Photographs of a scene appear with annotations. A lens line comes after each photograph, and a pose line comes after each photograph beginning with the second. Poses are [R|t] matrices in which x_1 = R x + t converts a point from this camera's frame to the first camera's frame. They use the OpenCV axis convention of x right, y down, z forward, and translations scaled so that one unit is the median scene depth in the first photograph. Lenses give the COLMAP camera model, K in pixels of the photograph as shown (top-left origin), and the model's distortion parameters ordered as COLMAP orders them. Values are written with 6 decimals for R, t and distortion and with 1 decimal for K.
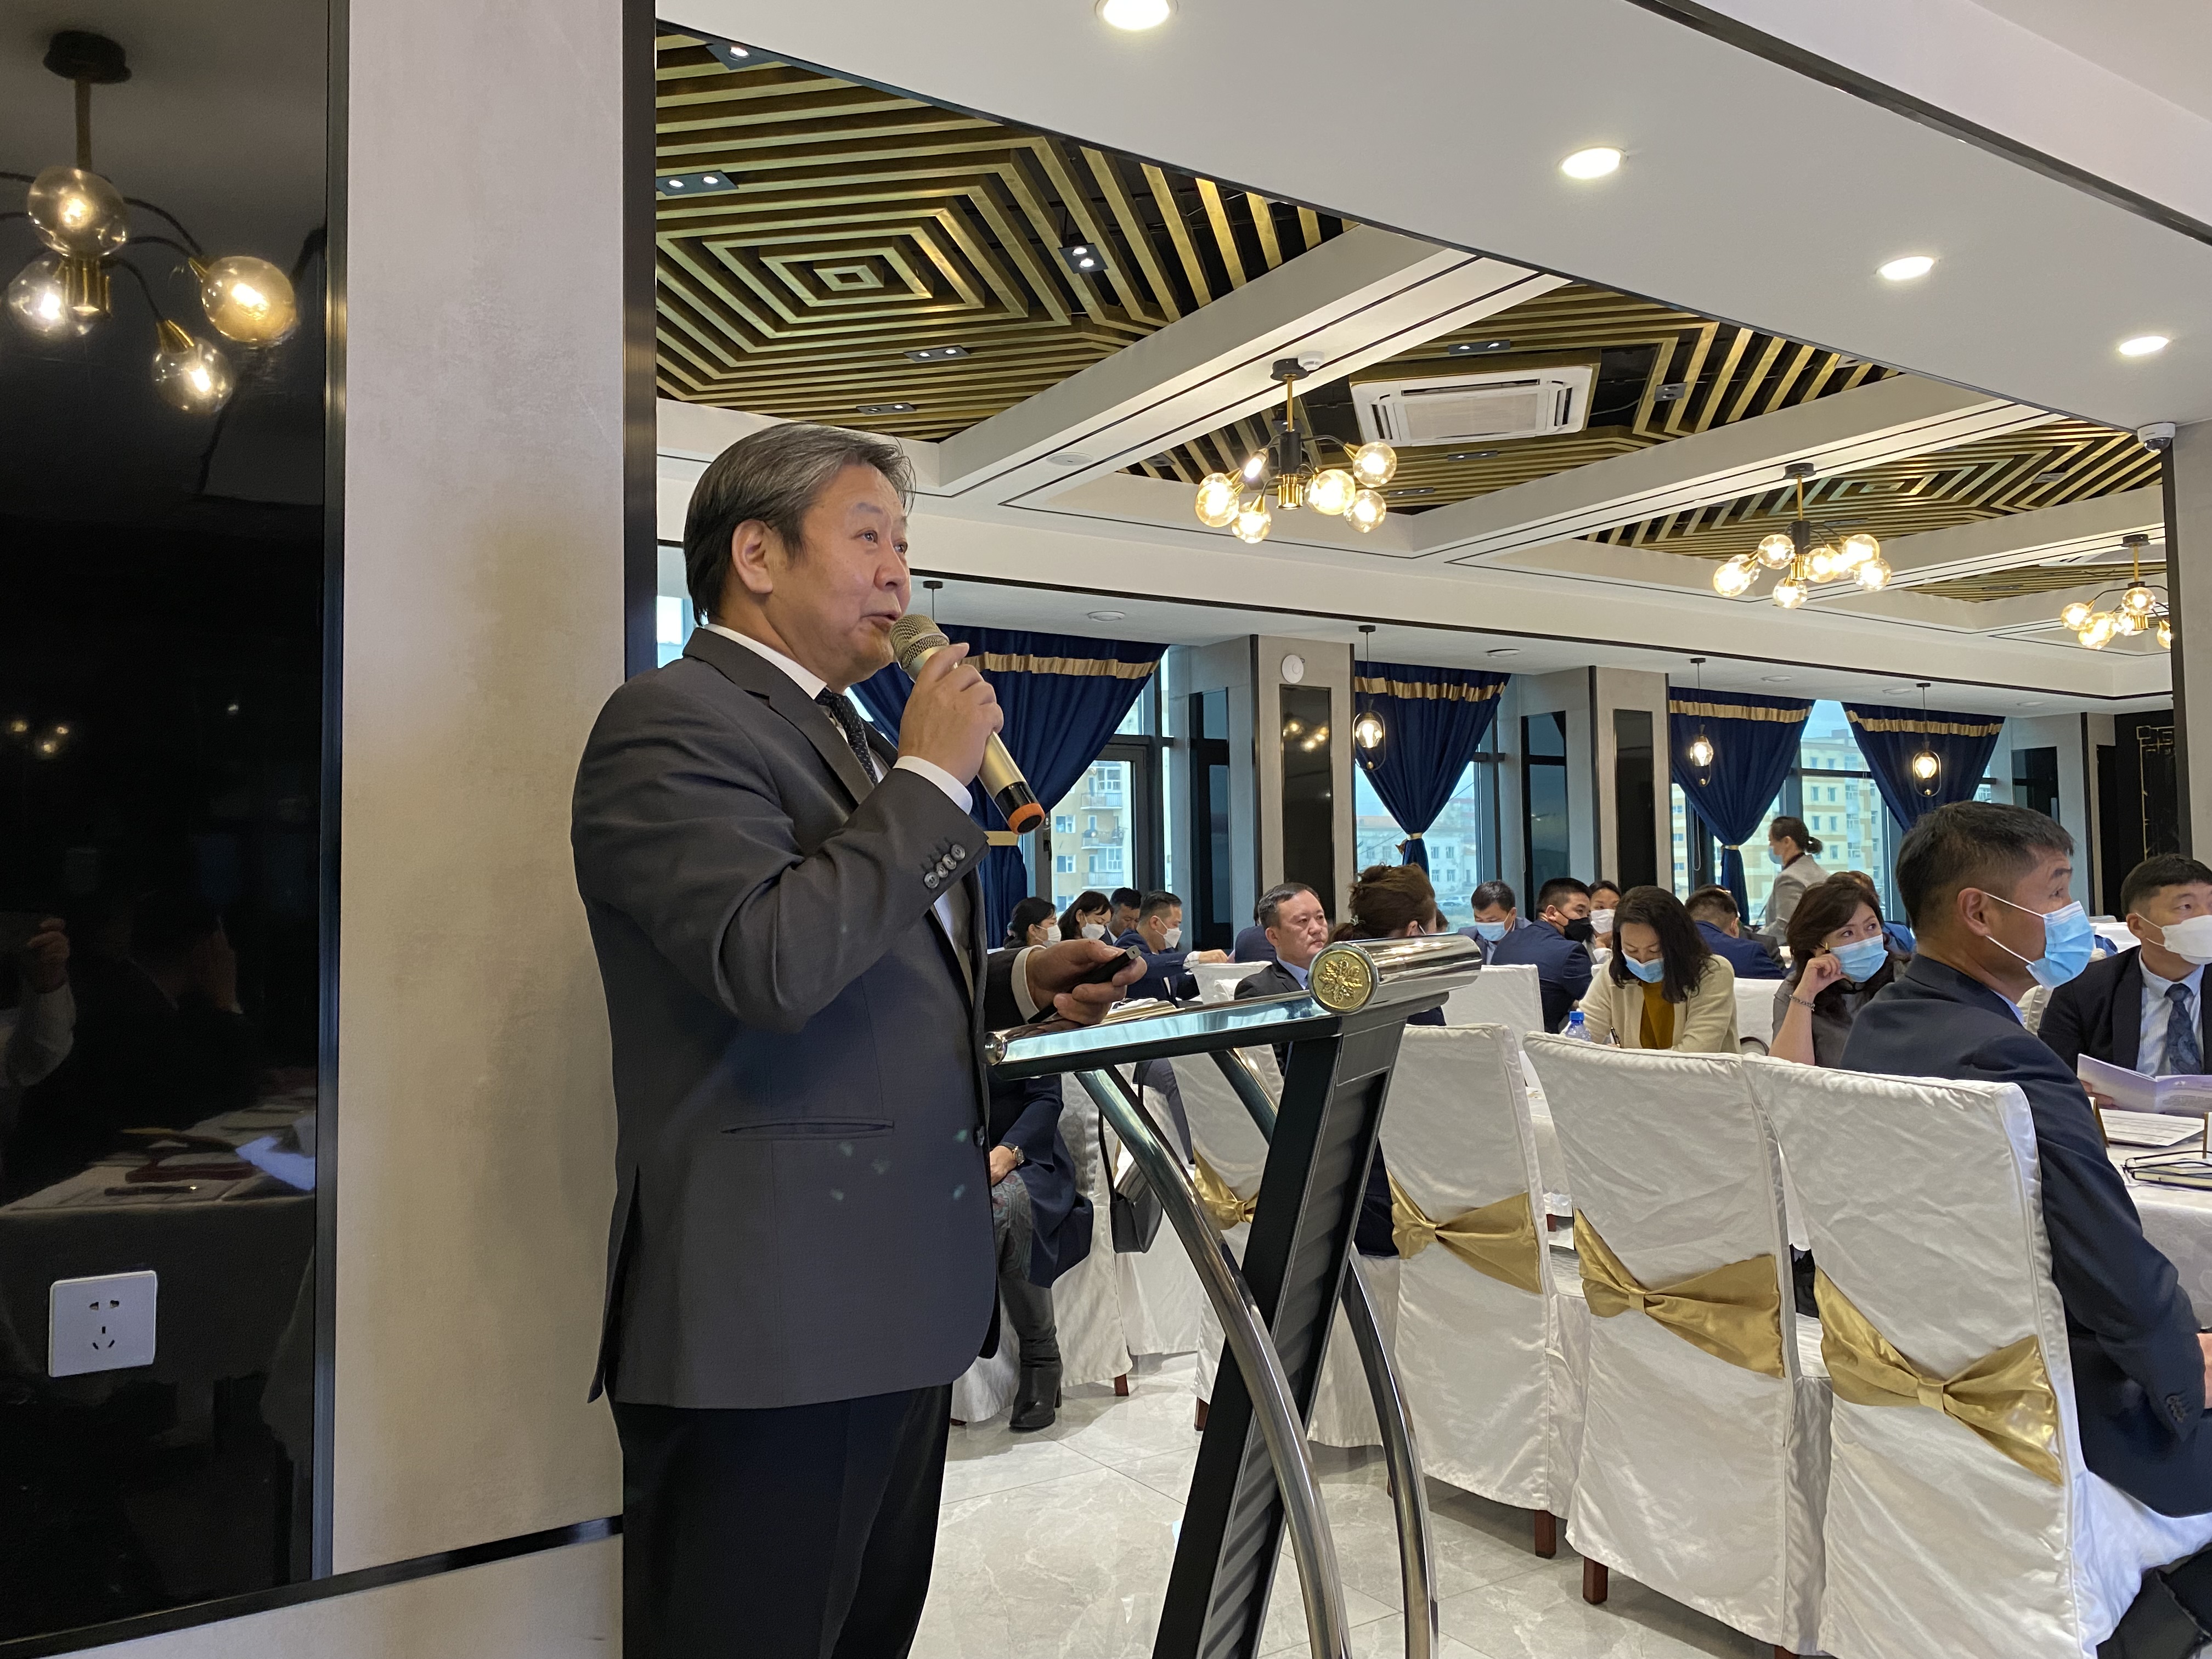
lens RADIAL K [[1677.5, 0, 1106.0], [0, 1677.5, 829.5], [0, 0, 1]] dist [0.149440, -0.236533]
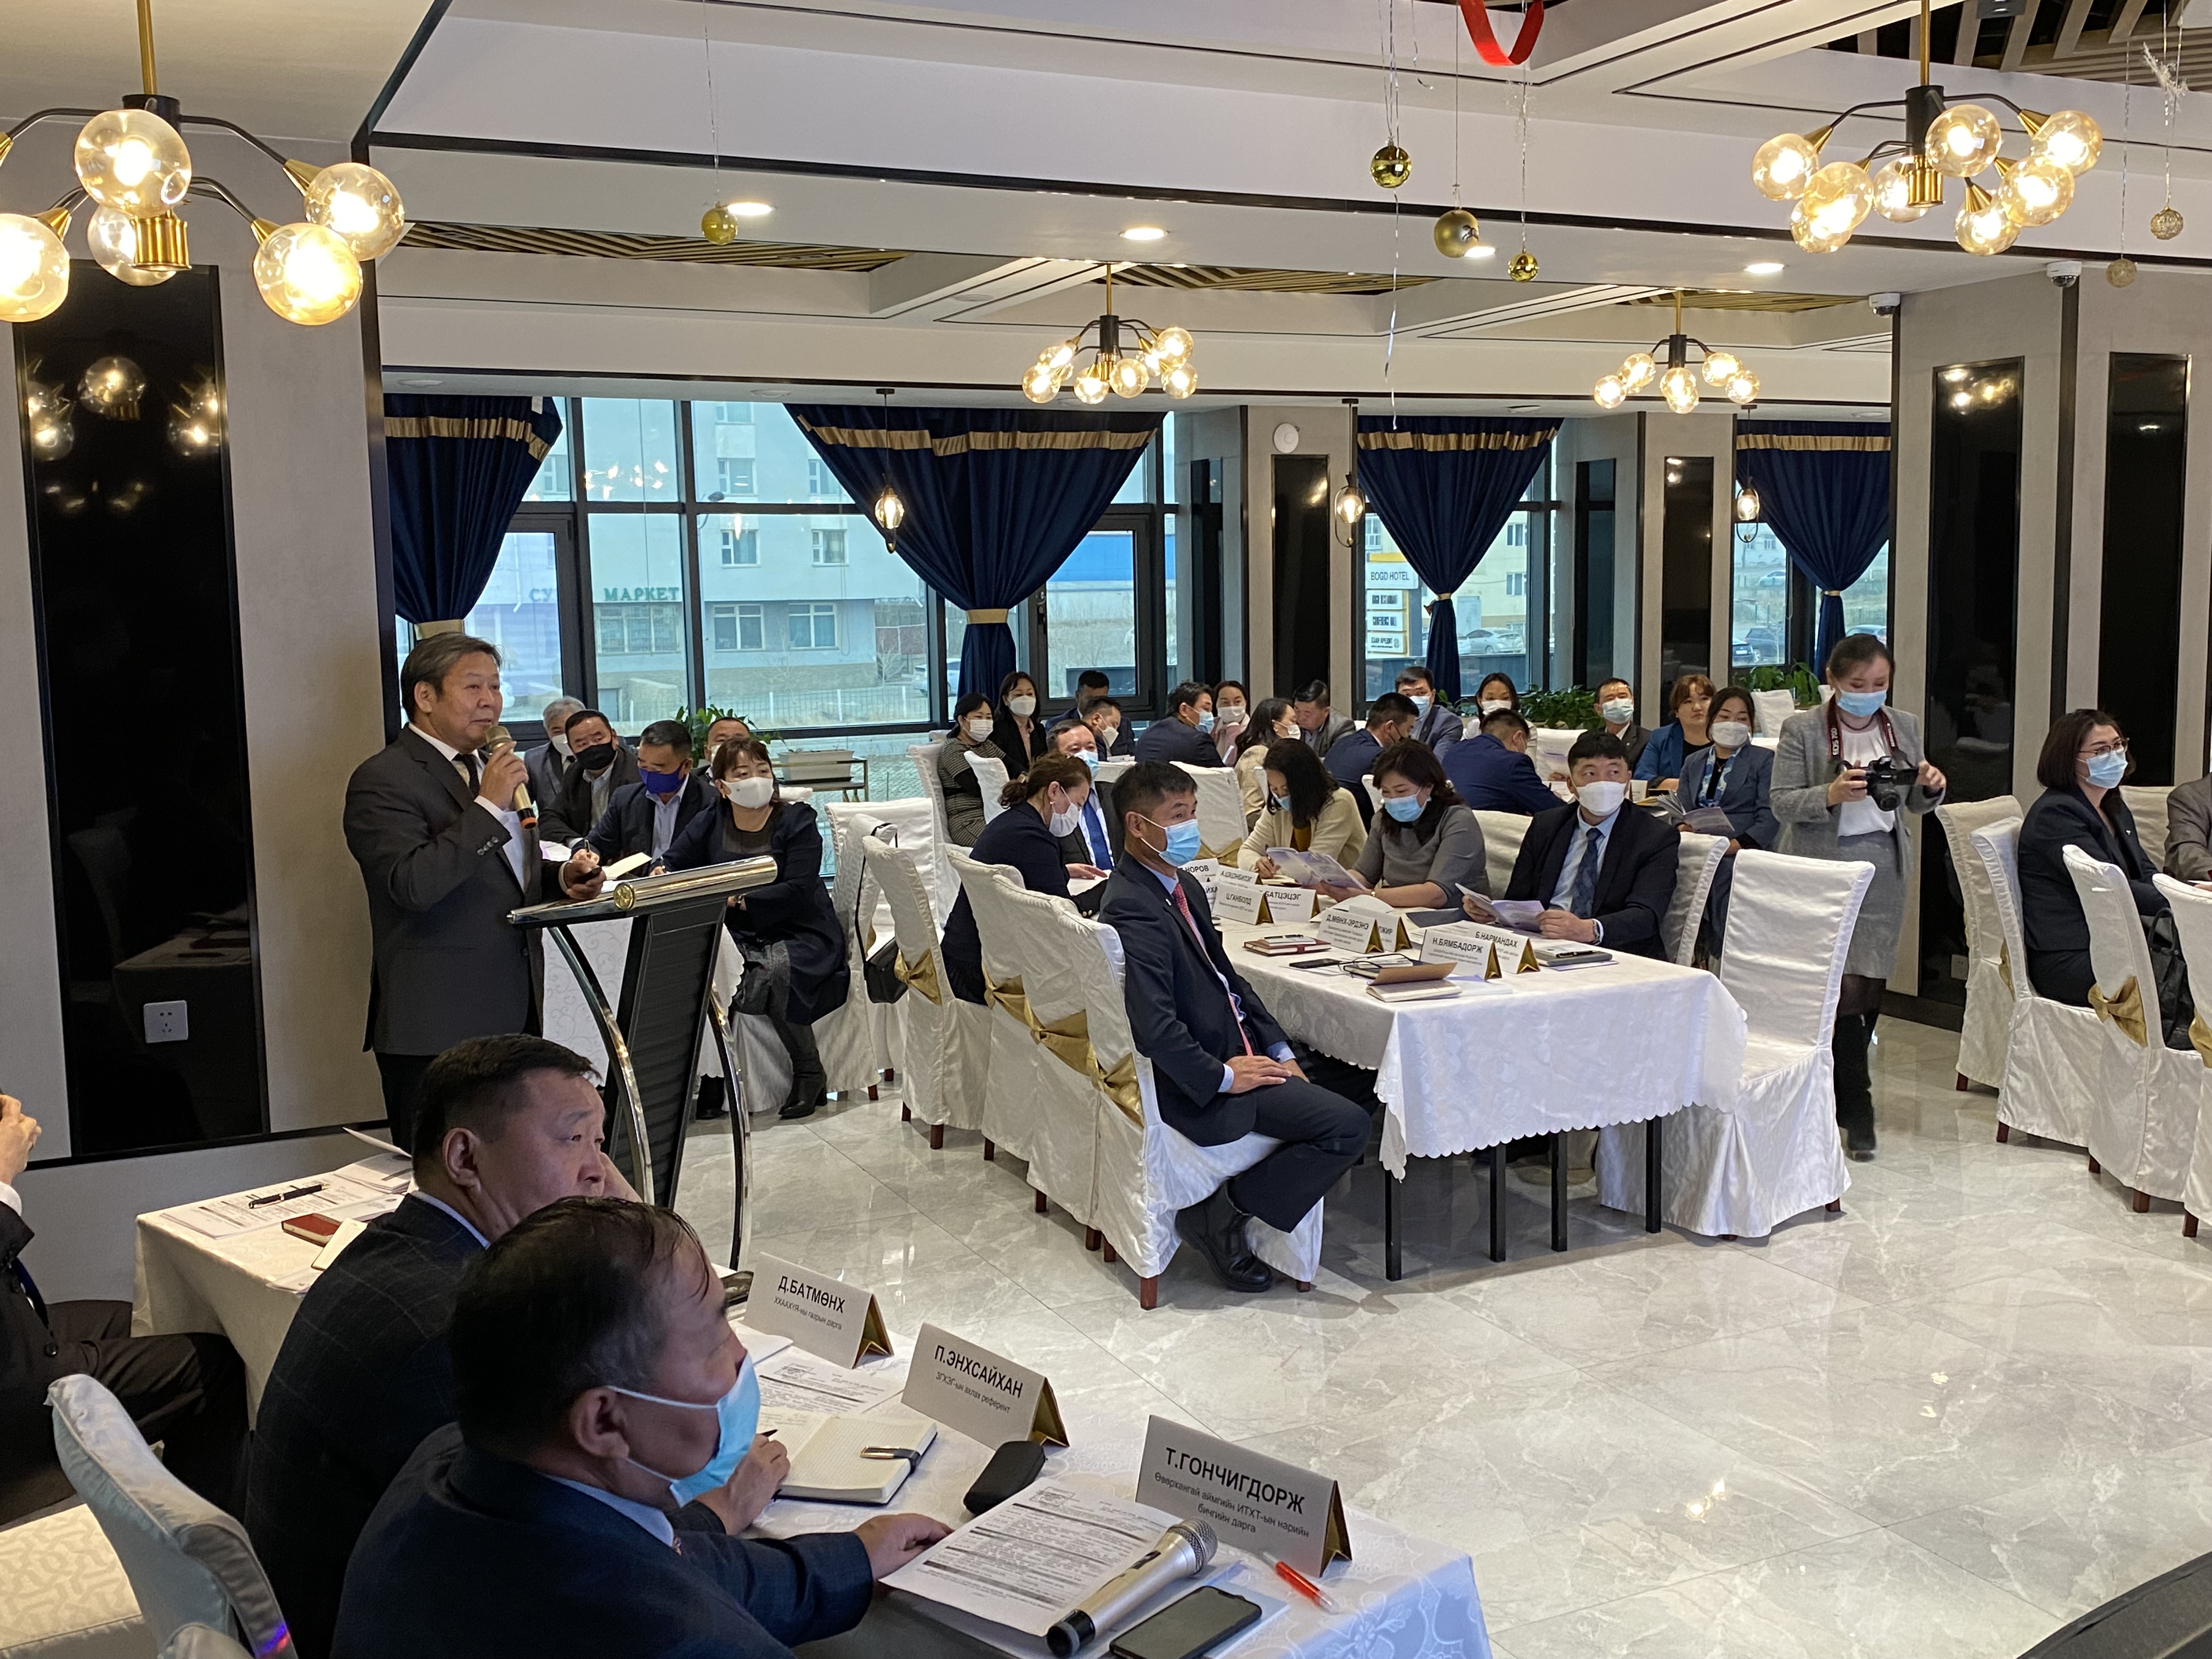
lens RADIAL K [[2177.6, 0, 1098.2], [0, 2177.6, 787.0], [0, 0, 1]] dist [-0.102534, 1.253611]
pose [[0.988919, 0.011623, -0.148003, 0.460412], [0.010125, 0.989329, 0.145348, -0.188588], [0.148113, -0.145235, 0.978248, -0.715122]]
